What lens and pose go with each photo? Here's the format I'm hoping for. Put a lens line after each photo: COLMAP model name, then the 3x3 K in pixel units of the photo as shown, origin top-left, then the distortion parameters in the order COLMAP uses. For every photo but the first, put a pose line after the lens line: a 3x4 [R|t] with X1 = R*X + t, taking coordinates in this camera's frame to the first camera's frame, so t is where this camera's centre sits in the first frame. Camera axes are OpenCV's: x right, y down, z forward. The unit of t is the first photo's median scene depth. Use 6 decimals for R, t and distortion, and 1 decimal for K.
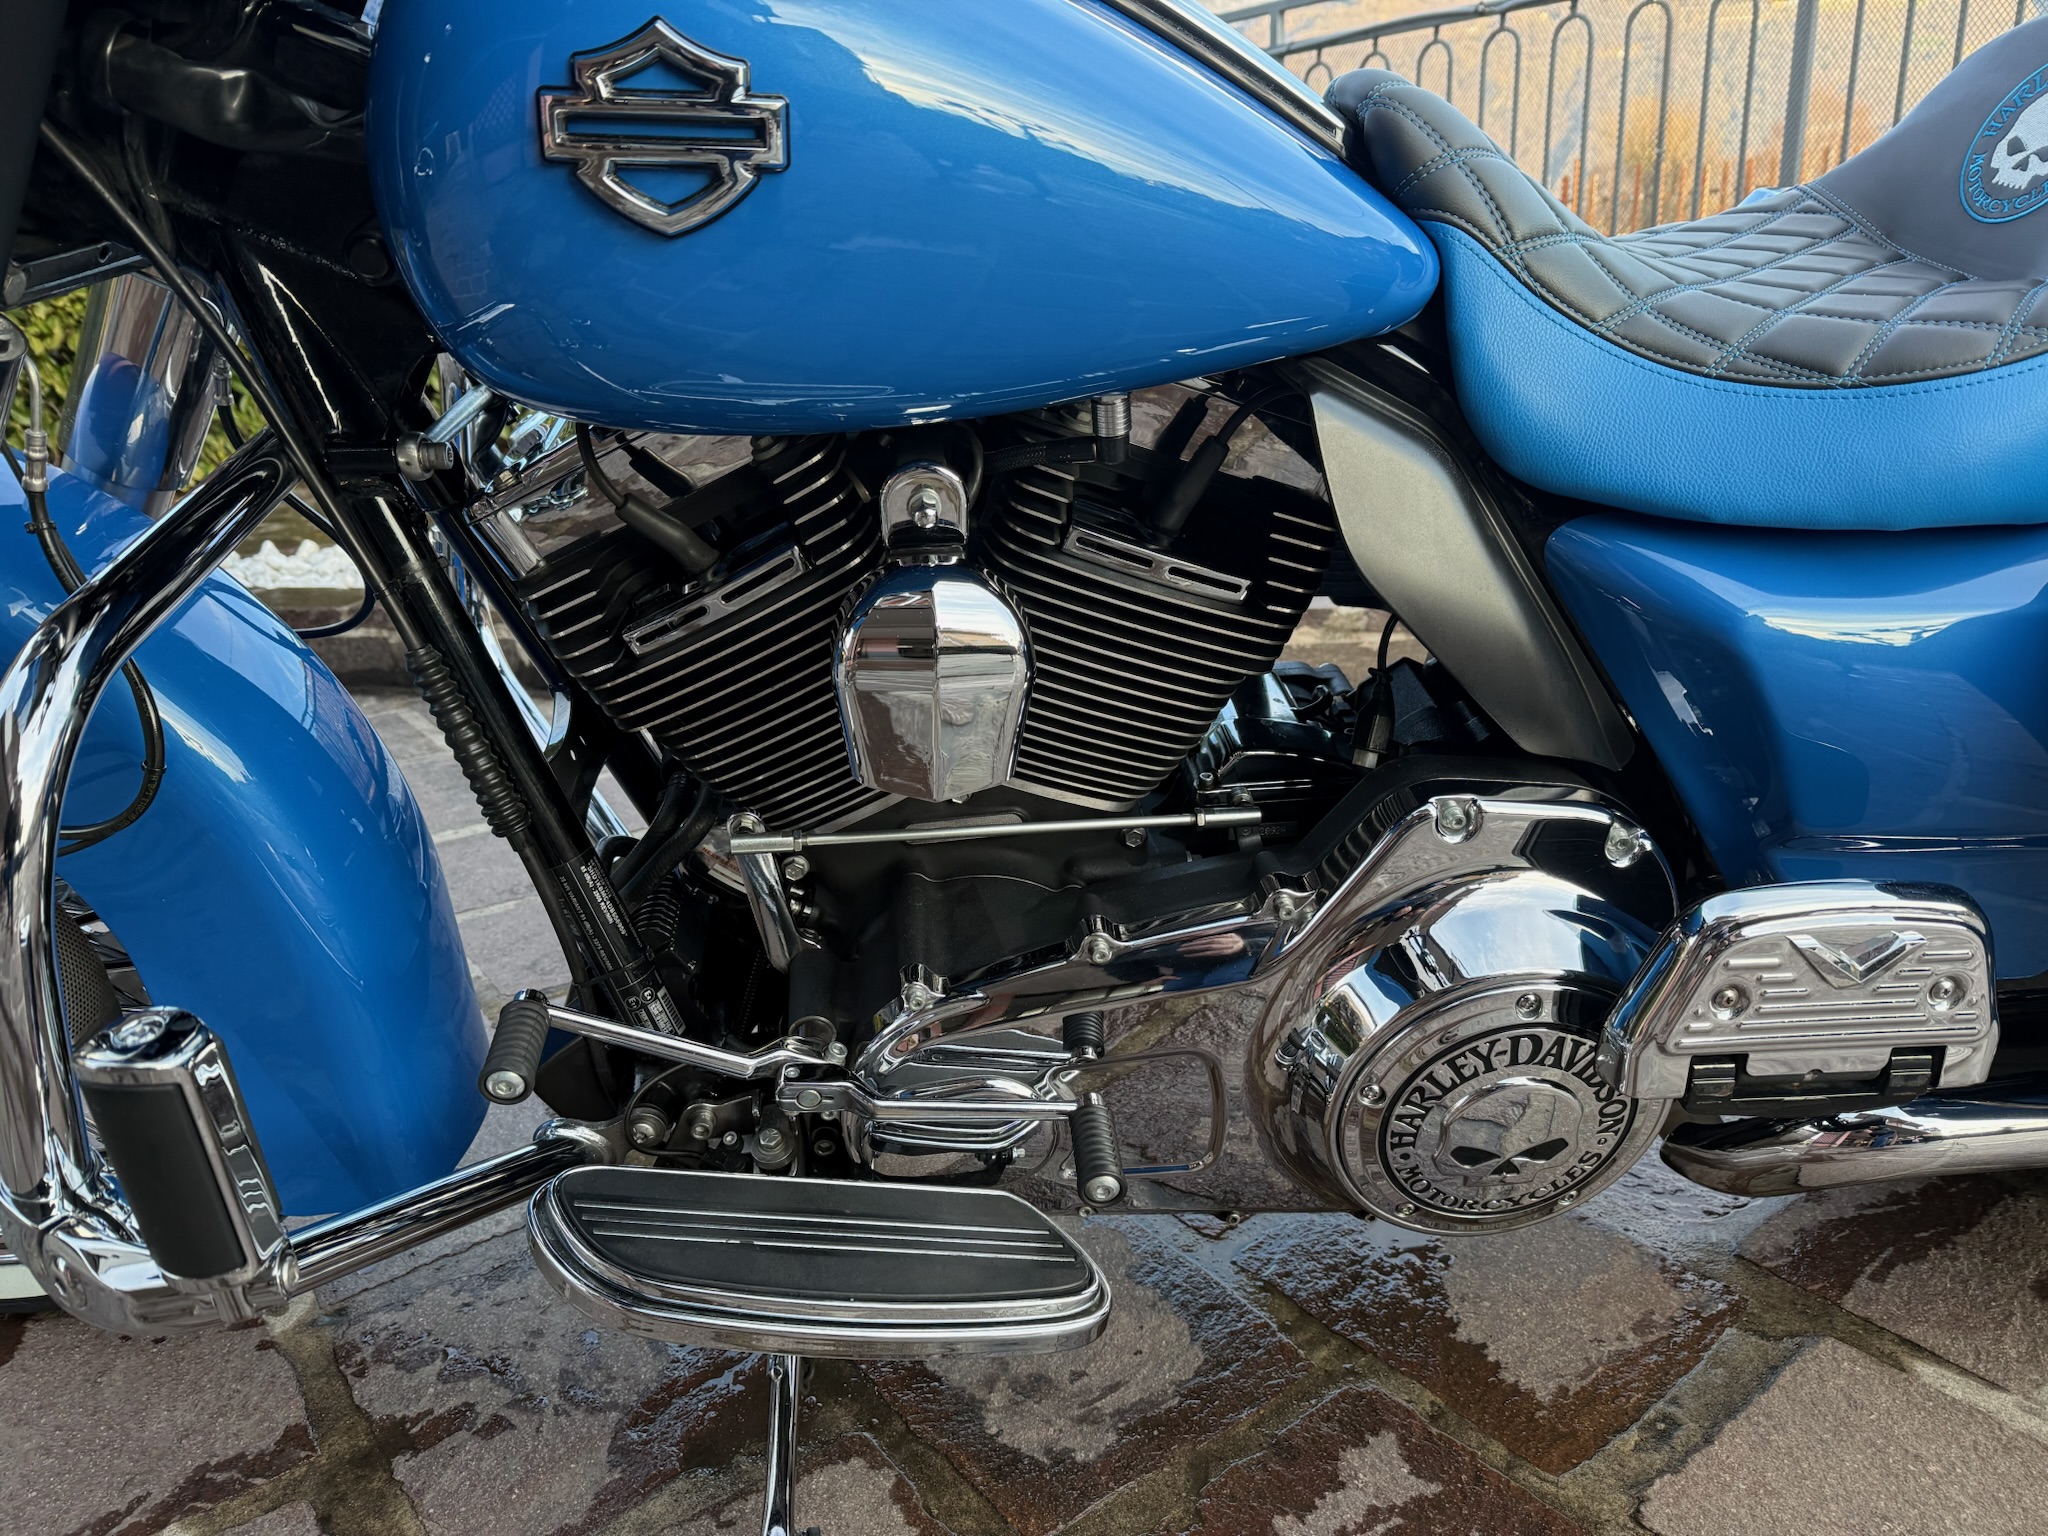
lens RADIAL K [[1451.7, 0, 1004.6], [0, 1451.7, 767.1], [0, 0, 1]] dist [0.020843, -0.028907]
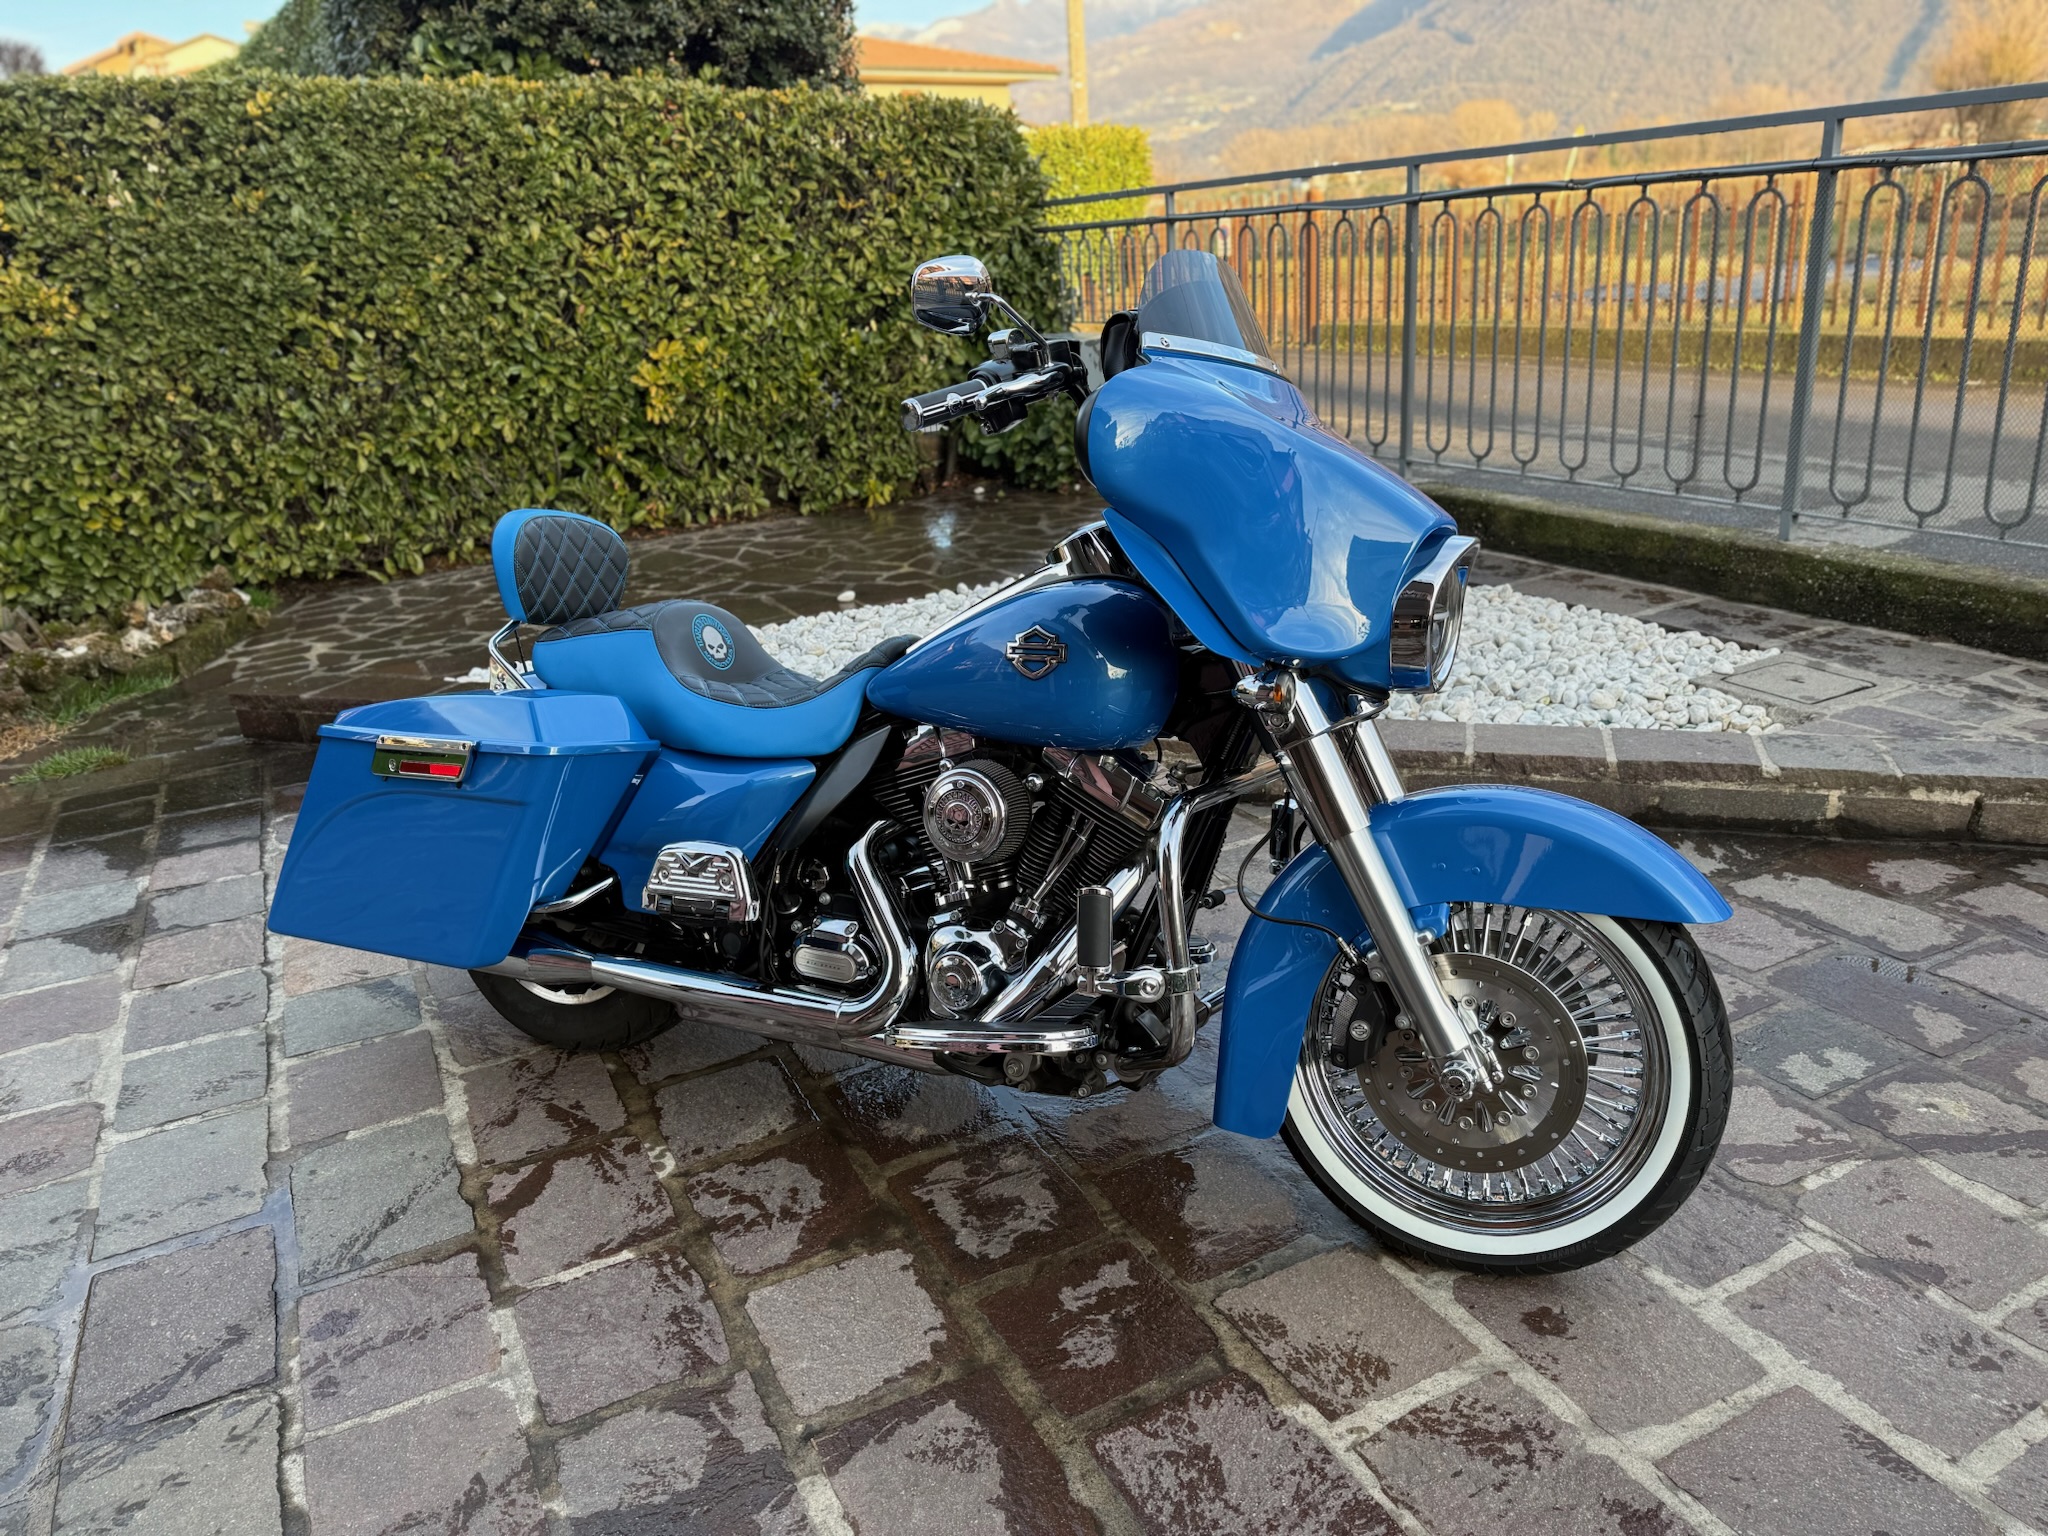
lens RADIAL K [[1451.7, 0, 1018.3], [0, 1451.7, 778.5], [0, 0, 1]] dist [0.020843, -0.028907]
pose [[0.985106, 0.035535, -0.168237, 0.496556], [-0.026993, 0.998241, 0.052790, -0.449196], [0.169816, -0.047462, 0.984332, -1.359460]]
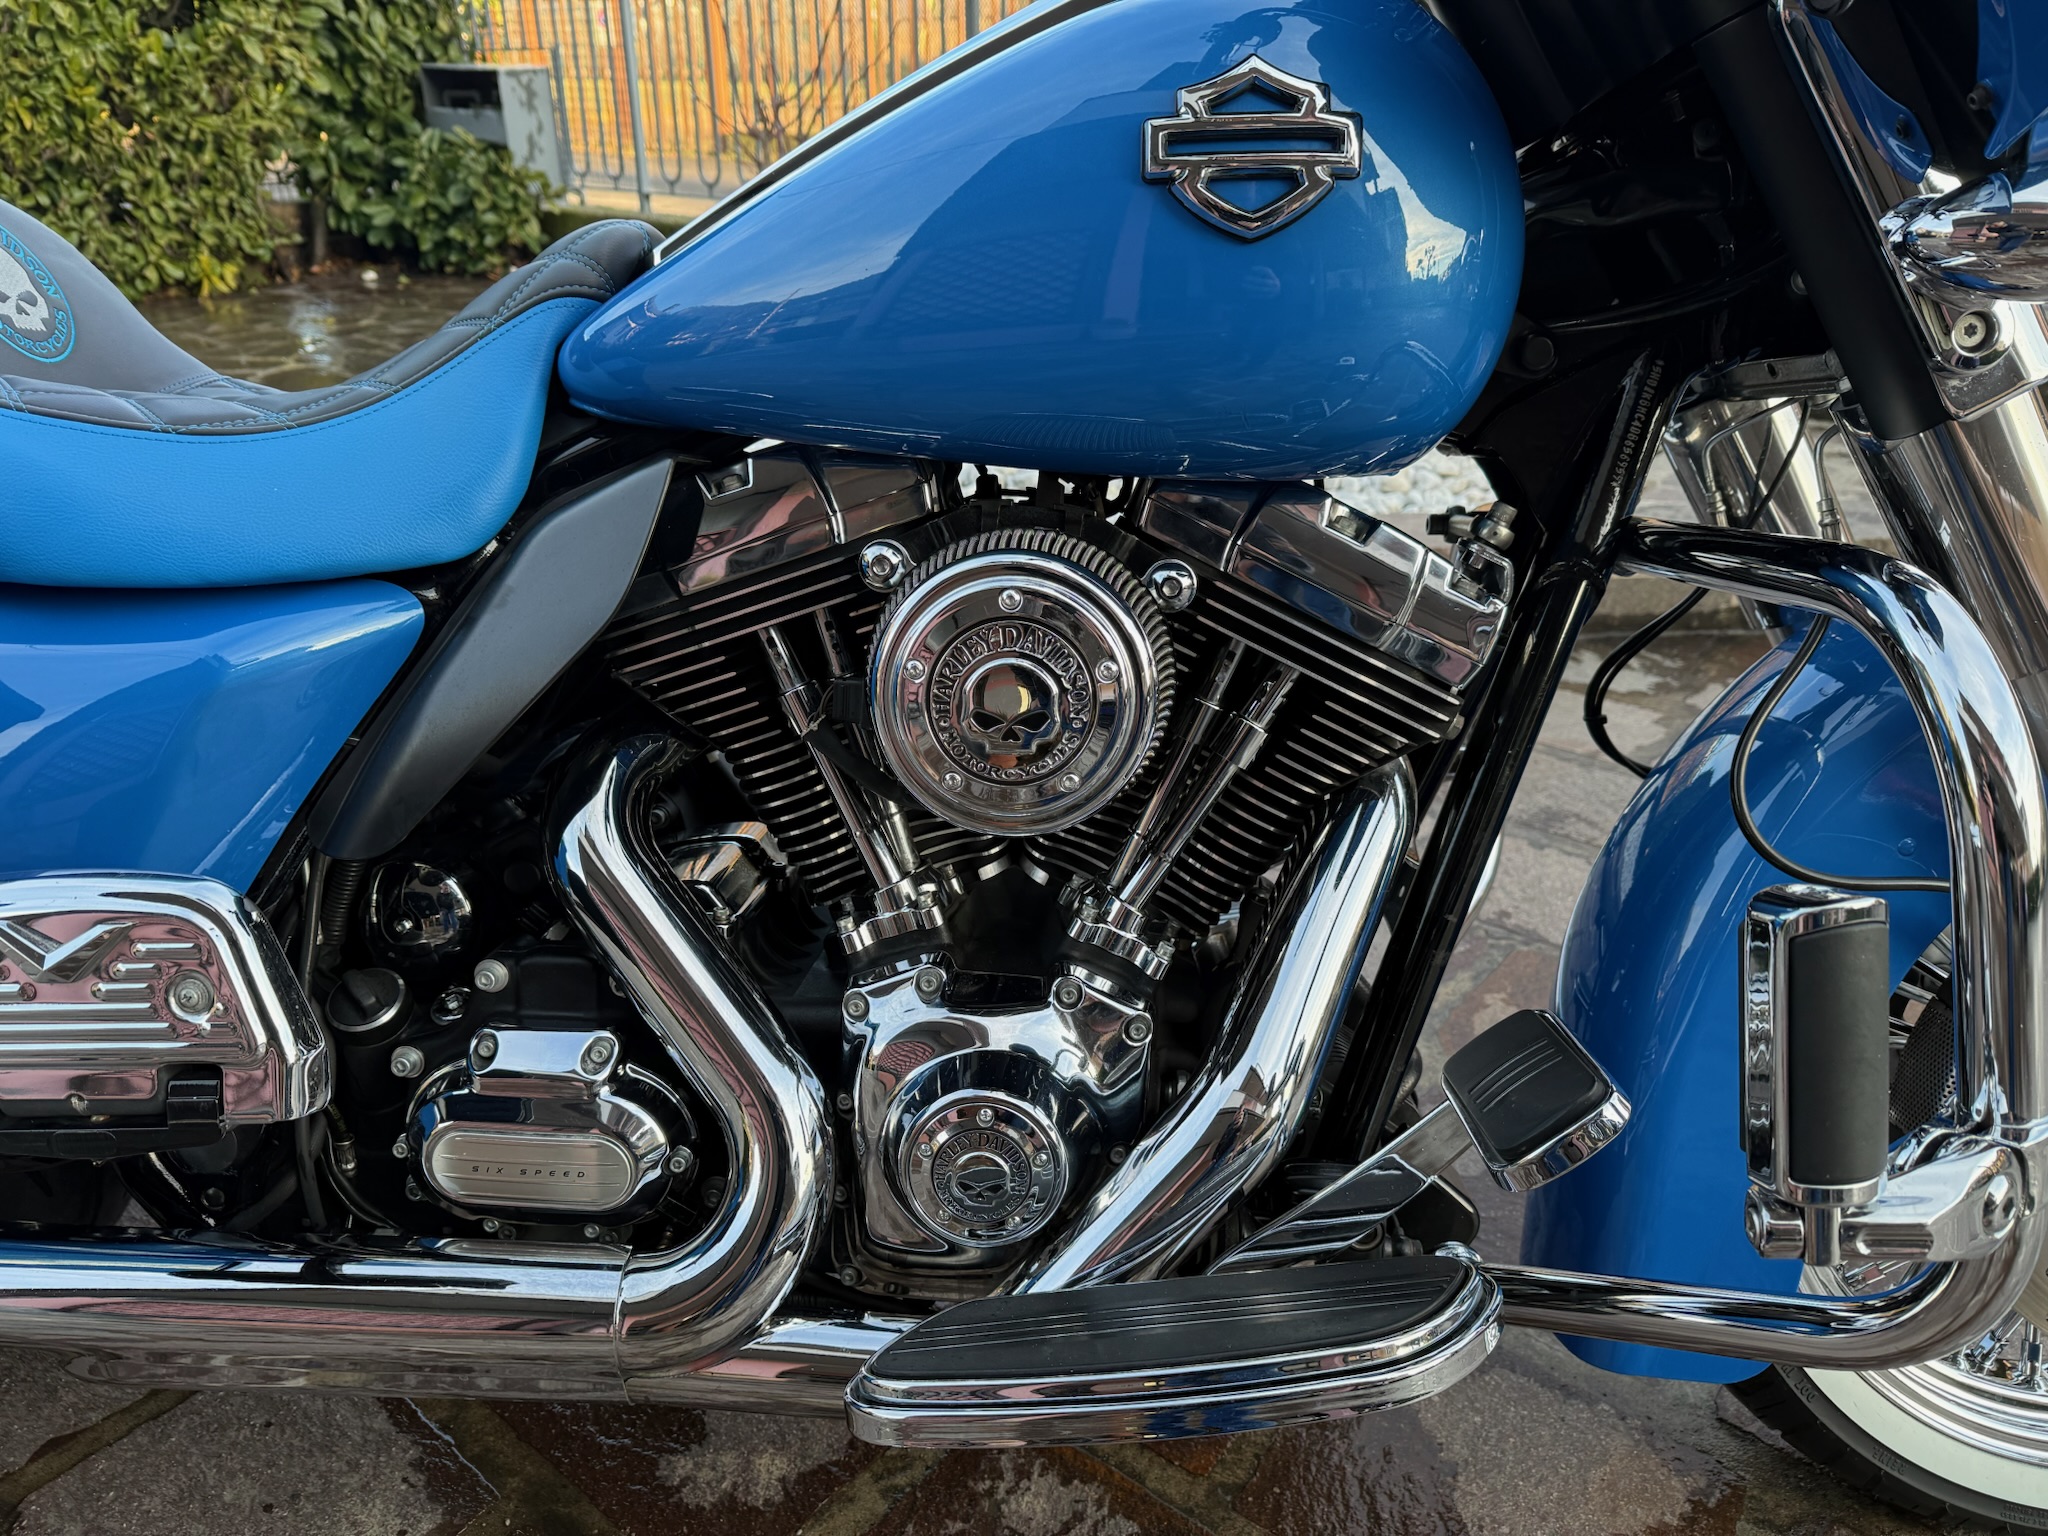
lens RADIAL K [[1451.7, 0, 1027.9], [0, 1451.7, 753.7], [0, 0, 1]] dist [0.020843, -0.028907]
pose [[0.968750, -0.069353, 0.238145, -0.202733], [0.039050, 0.990786, 0.129686, -0.325848], [-0.244945, -0.116334, 0.962532, 0.284303]]
